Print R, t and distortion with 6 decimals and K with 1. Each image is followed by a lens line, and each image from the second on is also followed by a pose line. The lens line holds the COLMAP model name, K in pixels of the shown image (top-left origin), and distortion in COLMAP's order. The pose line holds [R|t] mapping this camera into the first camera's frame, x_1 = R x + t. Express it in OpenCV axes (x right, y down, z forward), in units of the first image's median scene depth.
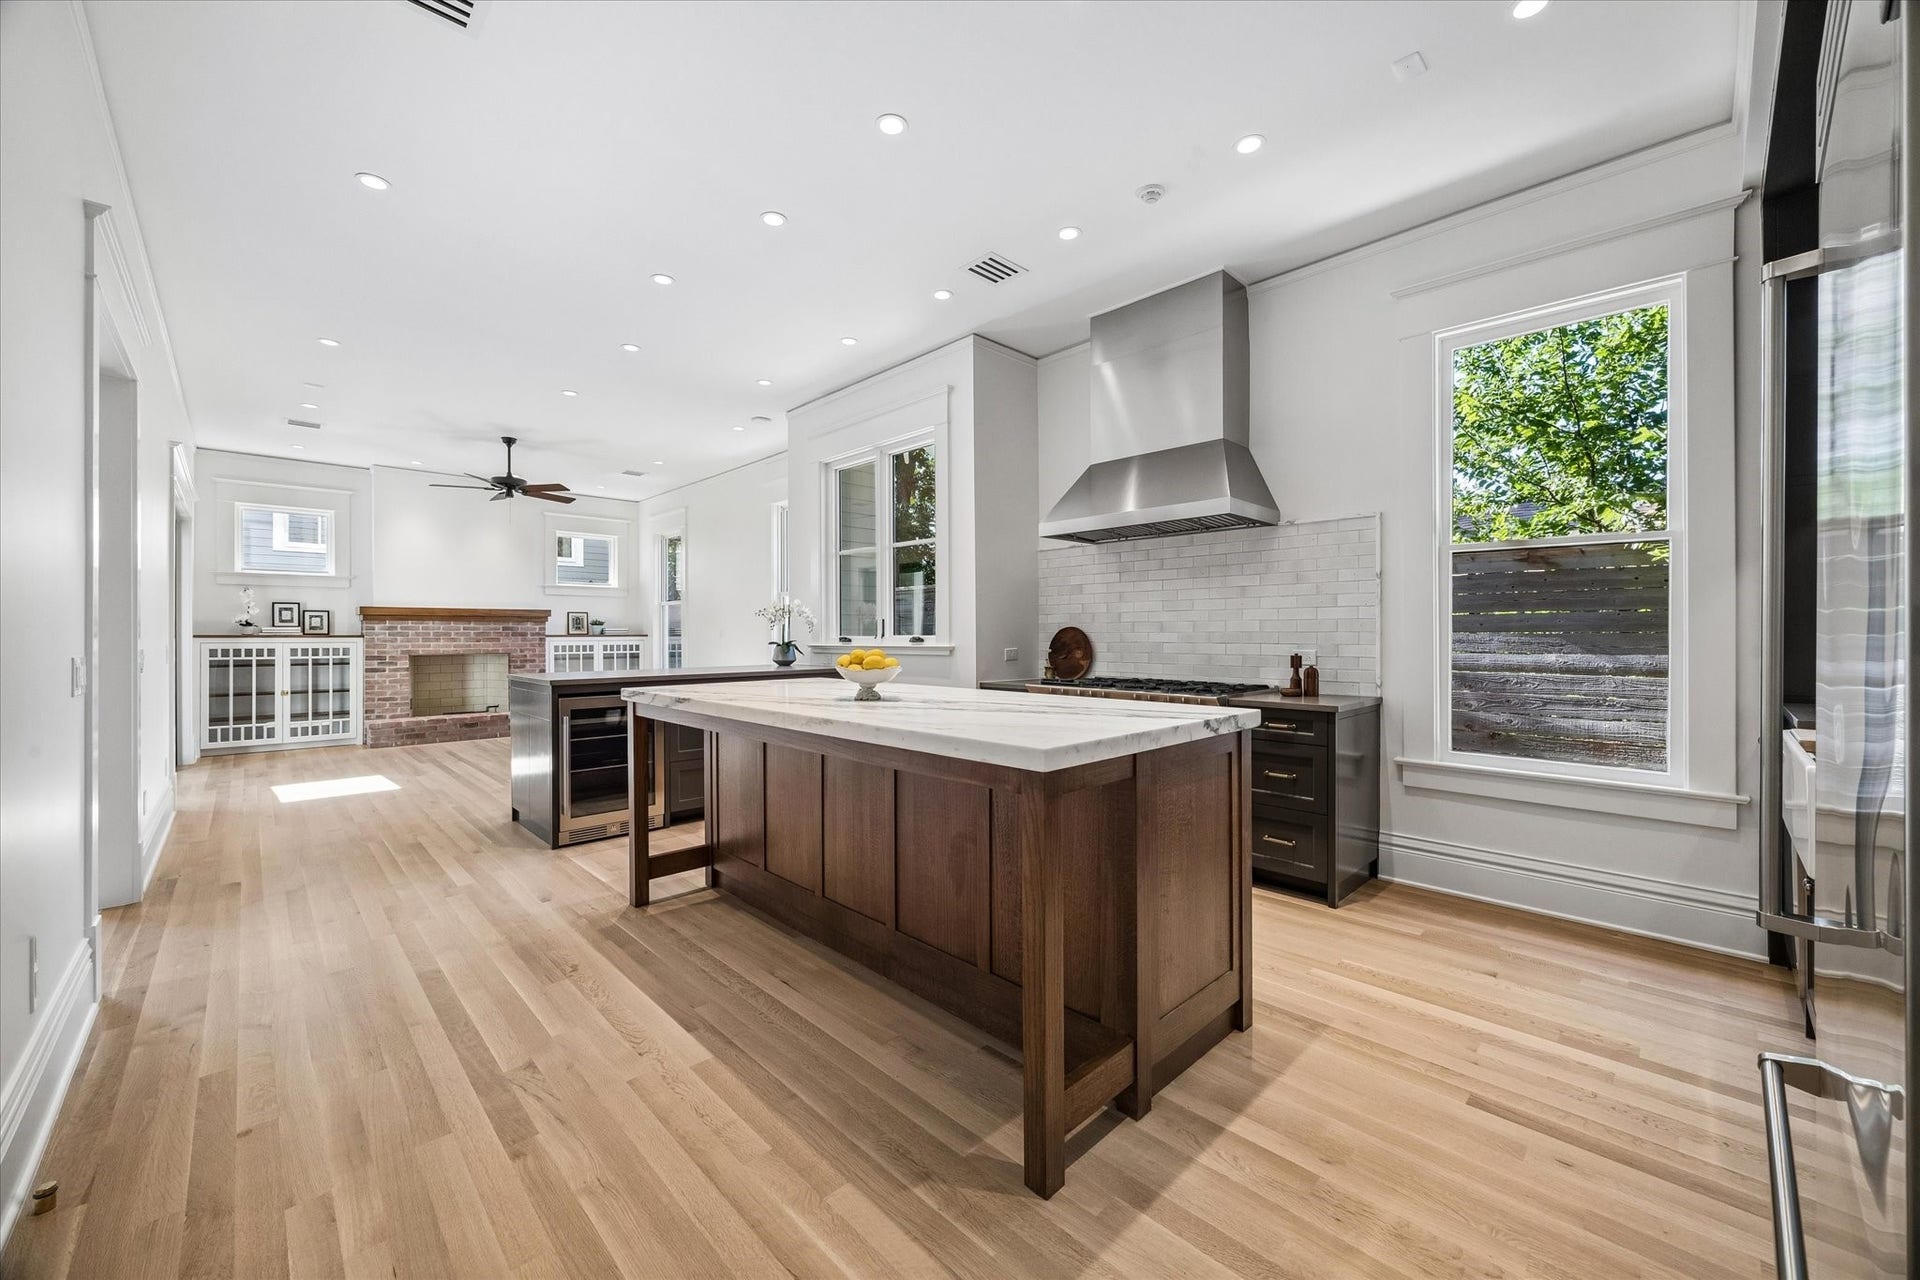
lens RADIAL K [[745.9, 0, 963.6], [0, 745.9, 628.8], [0, 0, 1]] dist [0.003247, -0.000587]
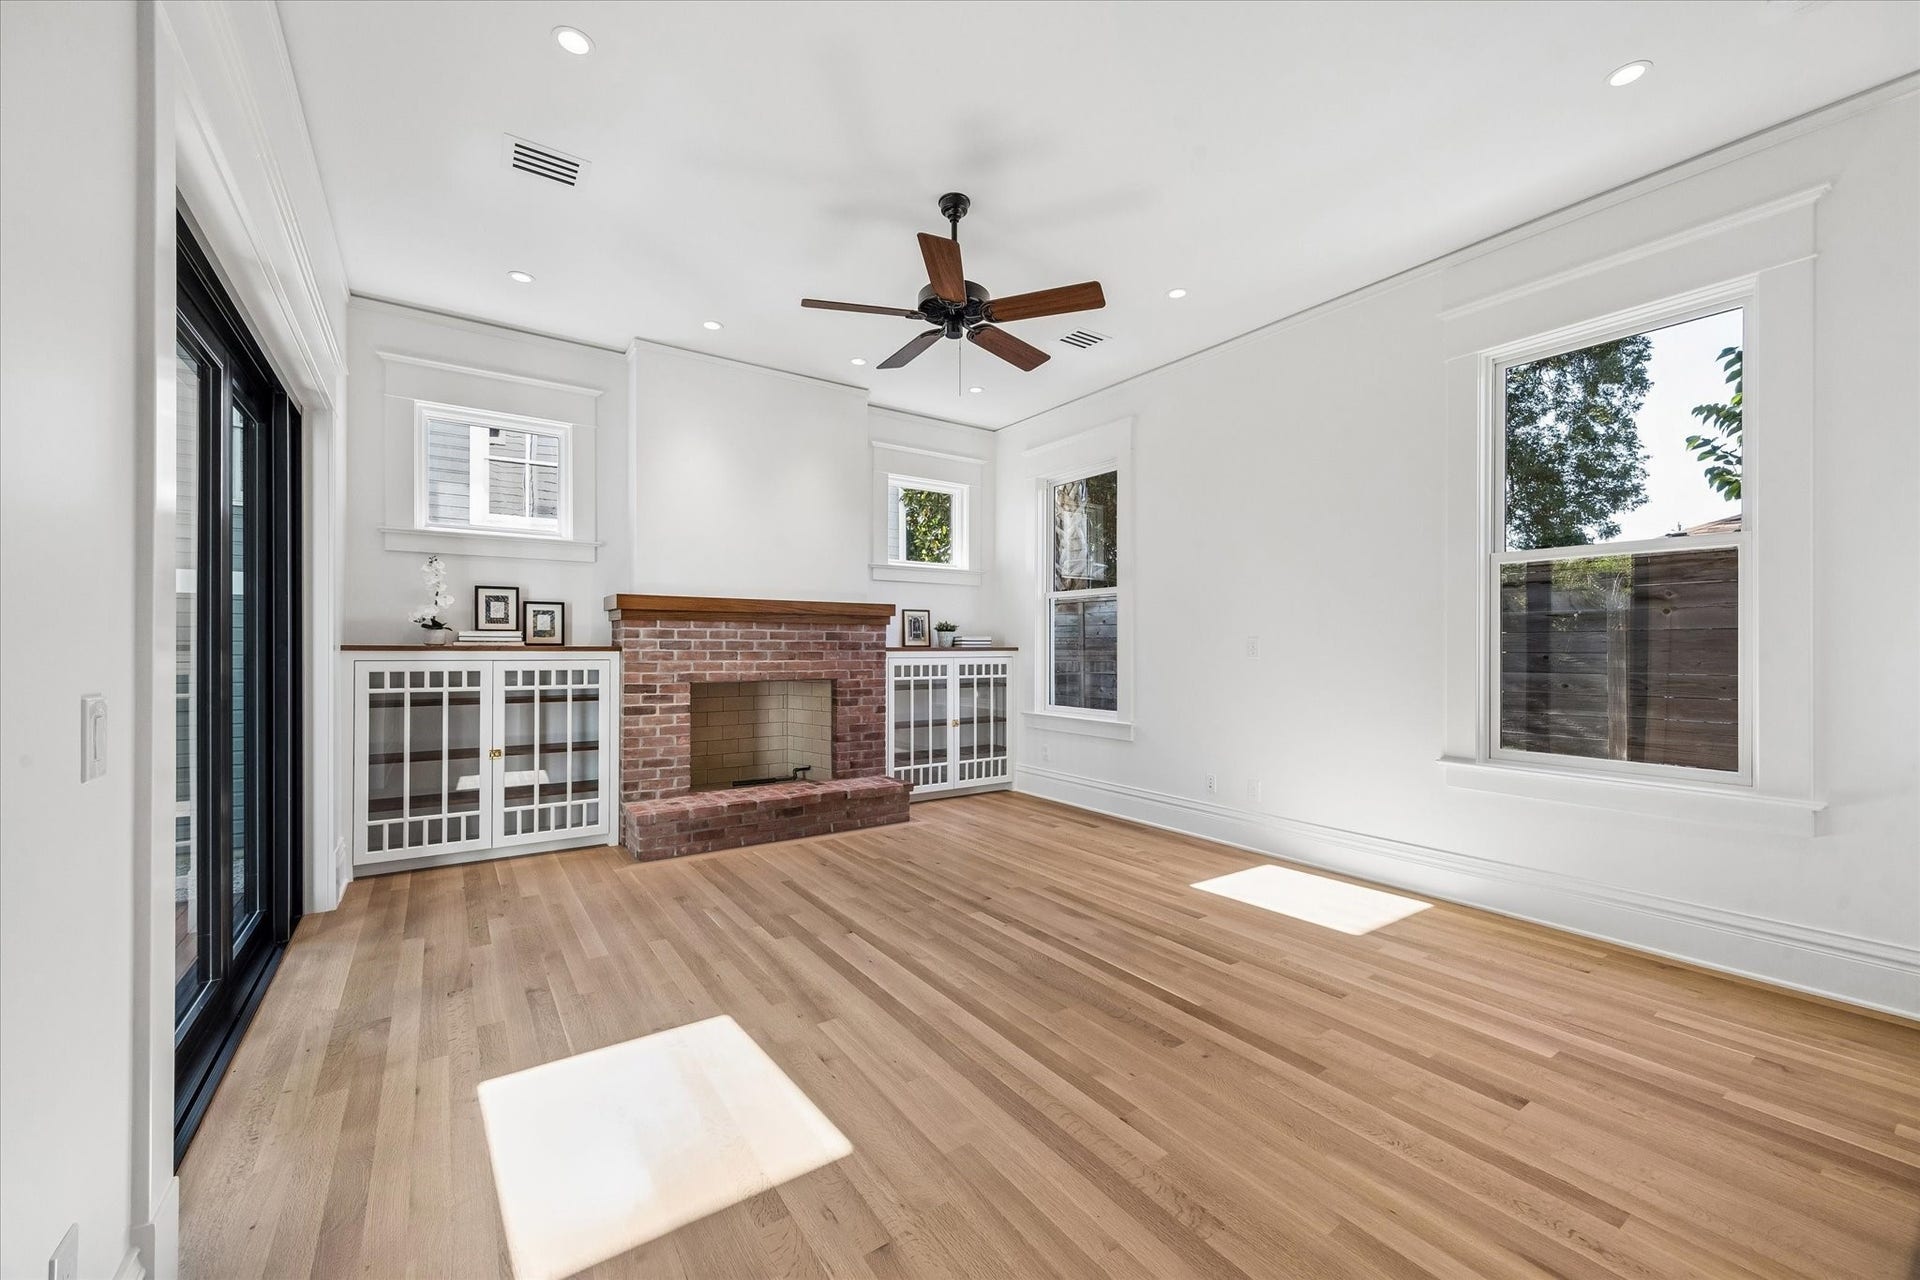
lens RADIAL K [[745.9, 0, 961.4], [0, 745.9, 643.6], [0, 0, 1]] dist [0.003247, -0.000587]
pose [[0.988064, 0.003223, -0.154007, -0.484592], [-0.003034, 0.999994, 0.001458, 0.004927], [0.154011, -0.000973, 0.988069, 0.510470]]
